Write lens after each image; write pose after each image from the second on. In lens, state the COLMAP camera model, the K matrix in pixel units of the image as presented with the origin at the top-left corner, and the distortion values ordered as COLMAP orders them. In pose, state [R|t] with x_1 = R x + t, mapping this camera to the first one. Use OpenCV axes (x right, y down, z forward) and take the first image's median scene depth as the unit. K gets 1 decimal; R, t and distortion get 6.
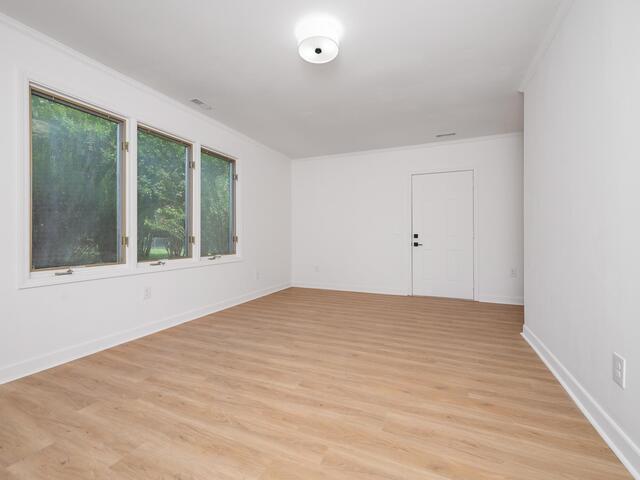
lens RADIAL K [[288.4, 0, 312.8], [0, 288.4, 239.9], [0, 0, 1]] dist [-0.000146, 0.000016]
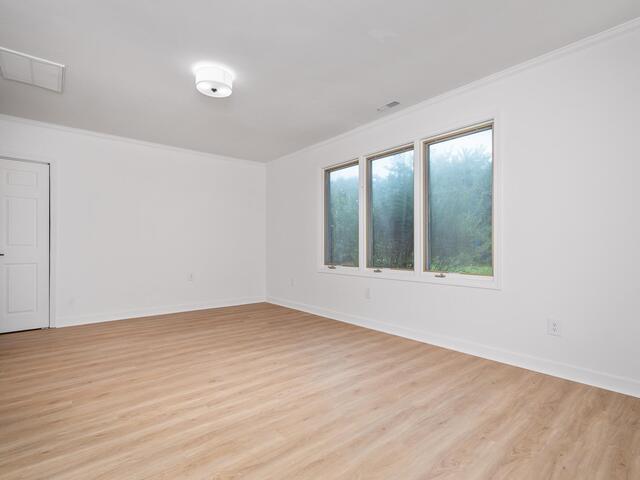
lens RADIAL K [[325.8, 0, 319.2], [0, 325.8, 238.6], [0, 0, 1]] dist [-0.001184, -0.004102]
pose [[-0.439473, -0.019006, -0.898055, 0.836518], [-0.011287, 0.999814, -0.015636, -0.021926], [0.898185, 0.003265, -0.439606, 1.598257]]
